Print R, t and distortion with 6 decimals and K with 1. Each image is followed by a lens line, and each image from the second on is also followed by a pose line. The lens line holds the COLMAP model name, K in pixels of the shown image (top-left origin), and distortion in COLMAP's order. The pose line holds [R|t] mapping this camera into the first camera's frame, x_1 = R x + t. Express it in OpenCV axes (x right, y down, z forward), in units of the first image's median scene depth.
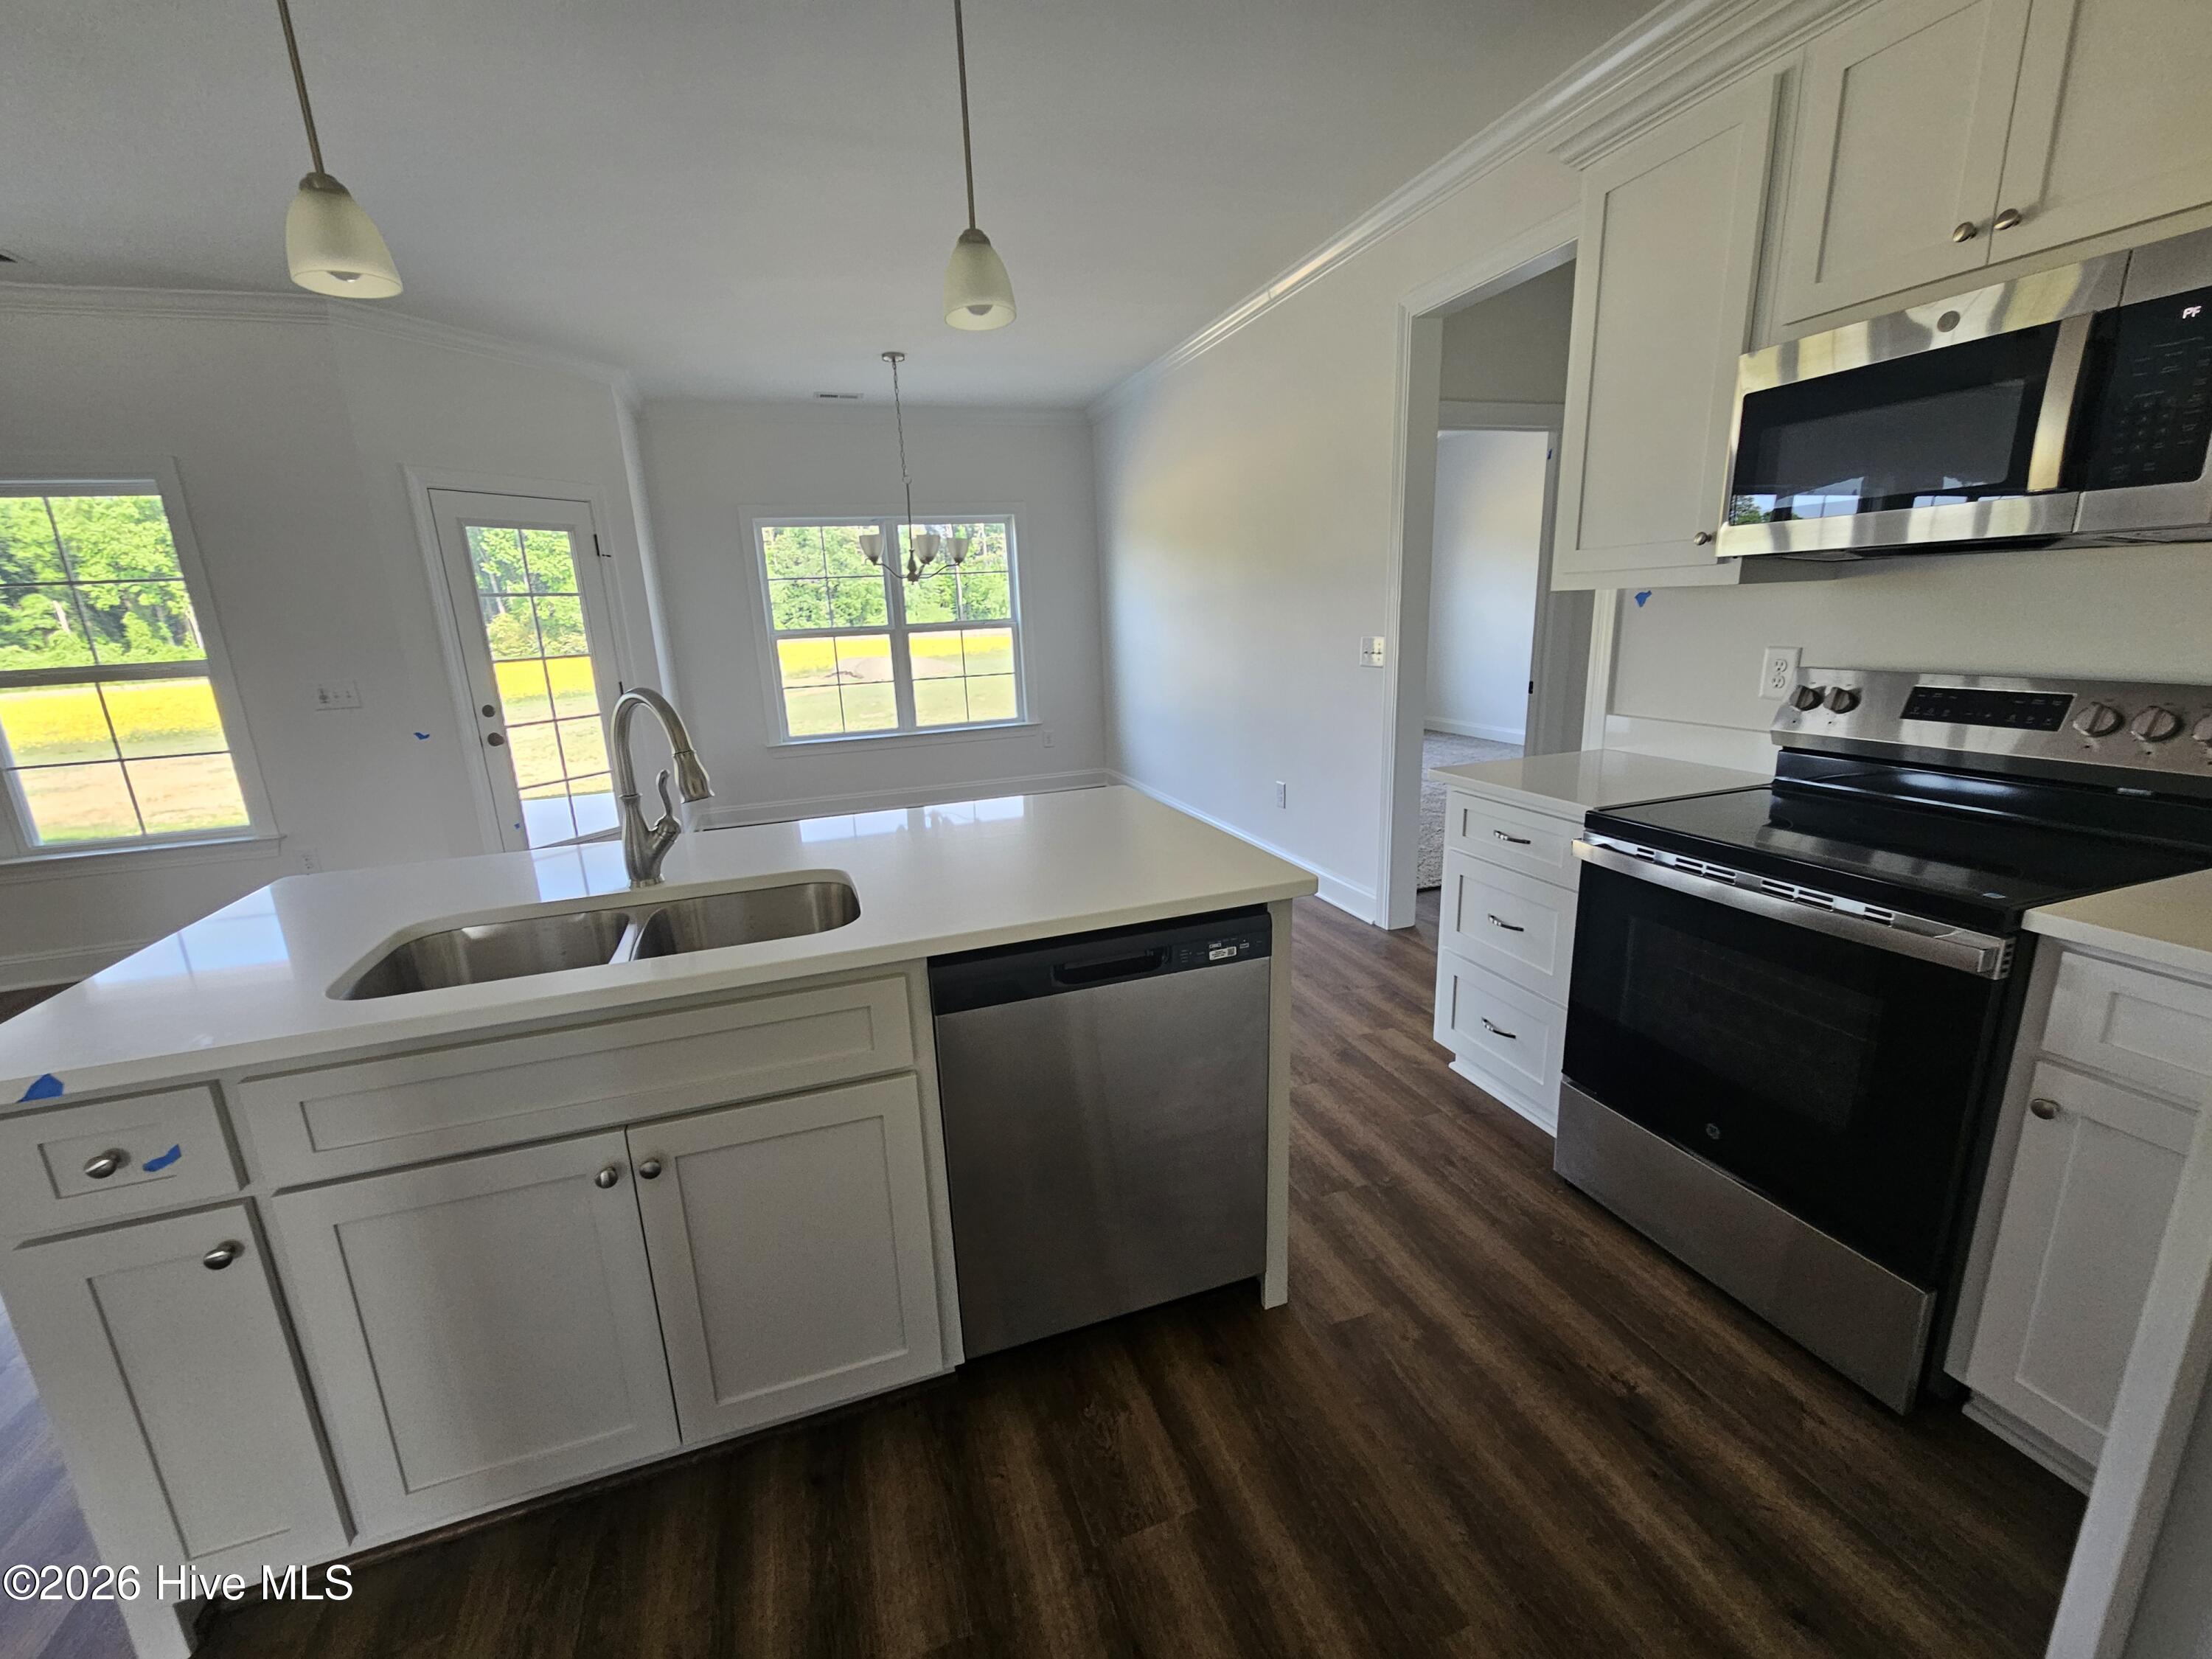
lens RADIAL K [[903.6, 0, 1099.5], [0, 903.6, 839.6], [0, 0, 1]] dist [0.001375, 0.000375]
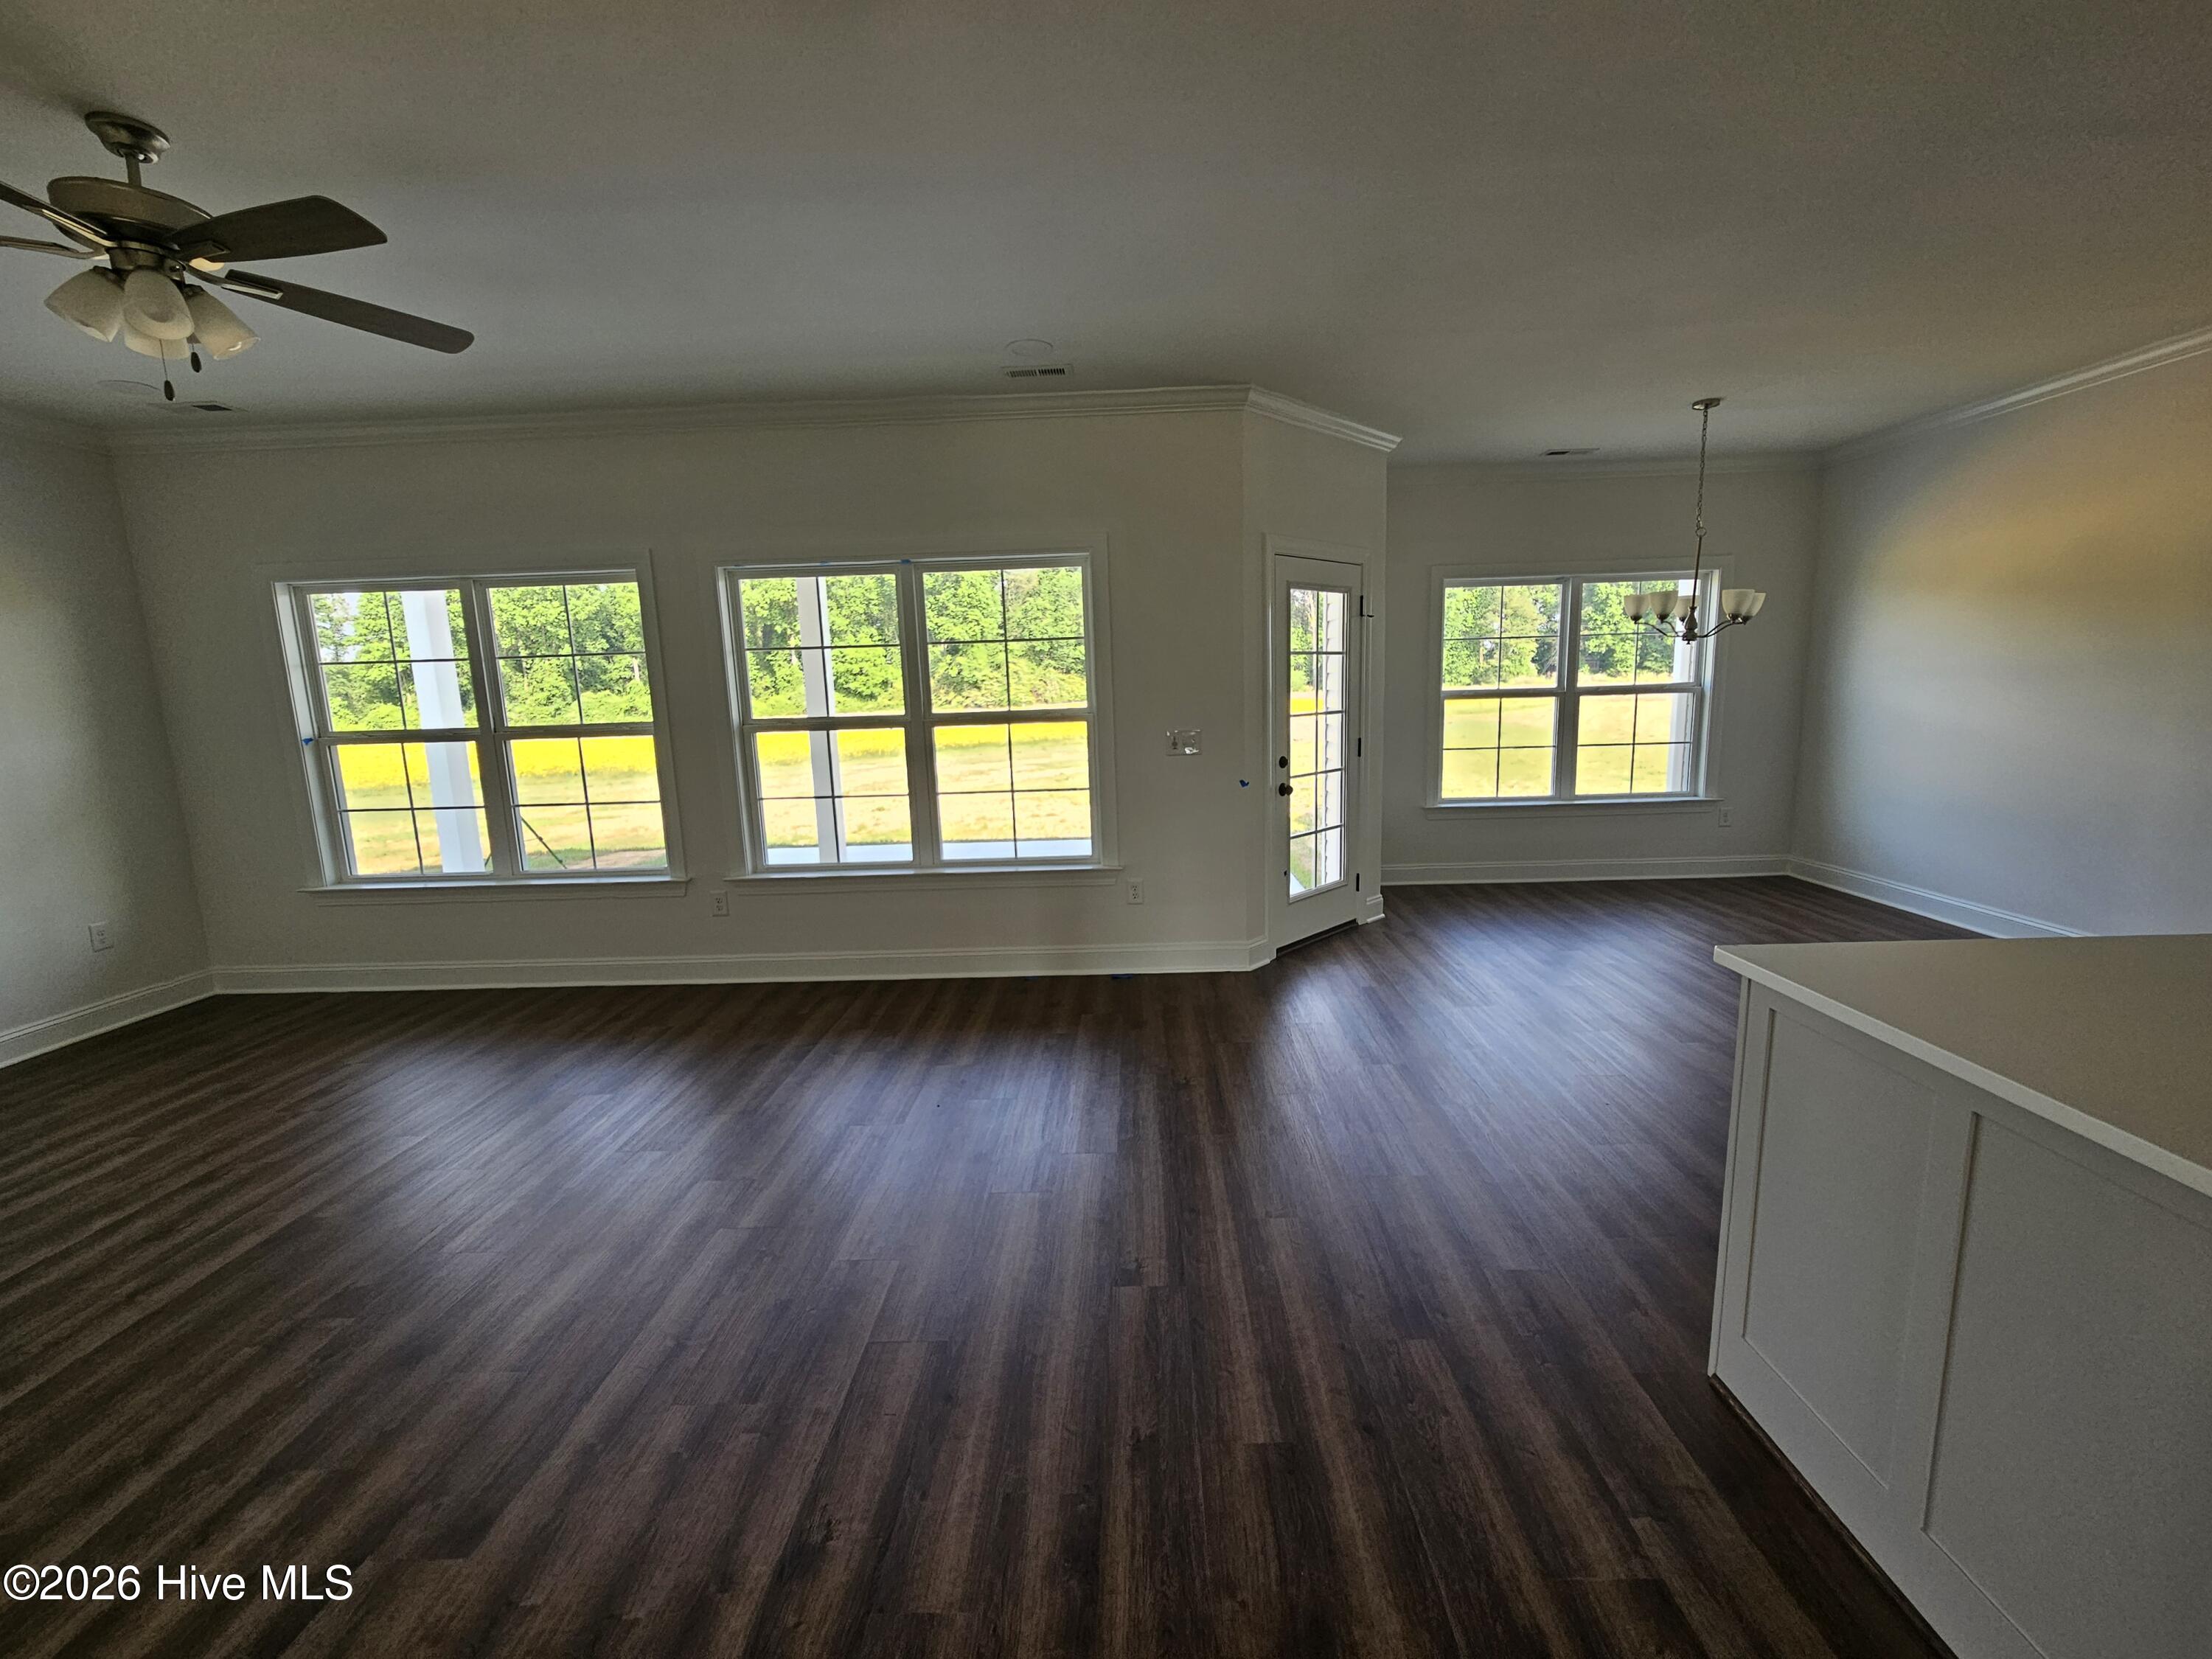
lens RADIAL K [[903.6, 0, 1116.6], [0, 903.6, 820.3], [0, 0, 1]] dist [0.001375, 0.000375]
pose [[0.945876, 0.065209, -0.317909, -0.361592], [-0.092788, 0.993052, -0.072378, 0.011585], [0.310980, 0.097959, 0.945355, -0.020636]]
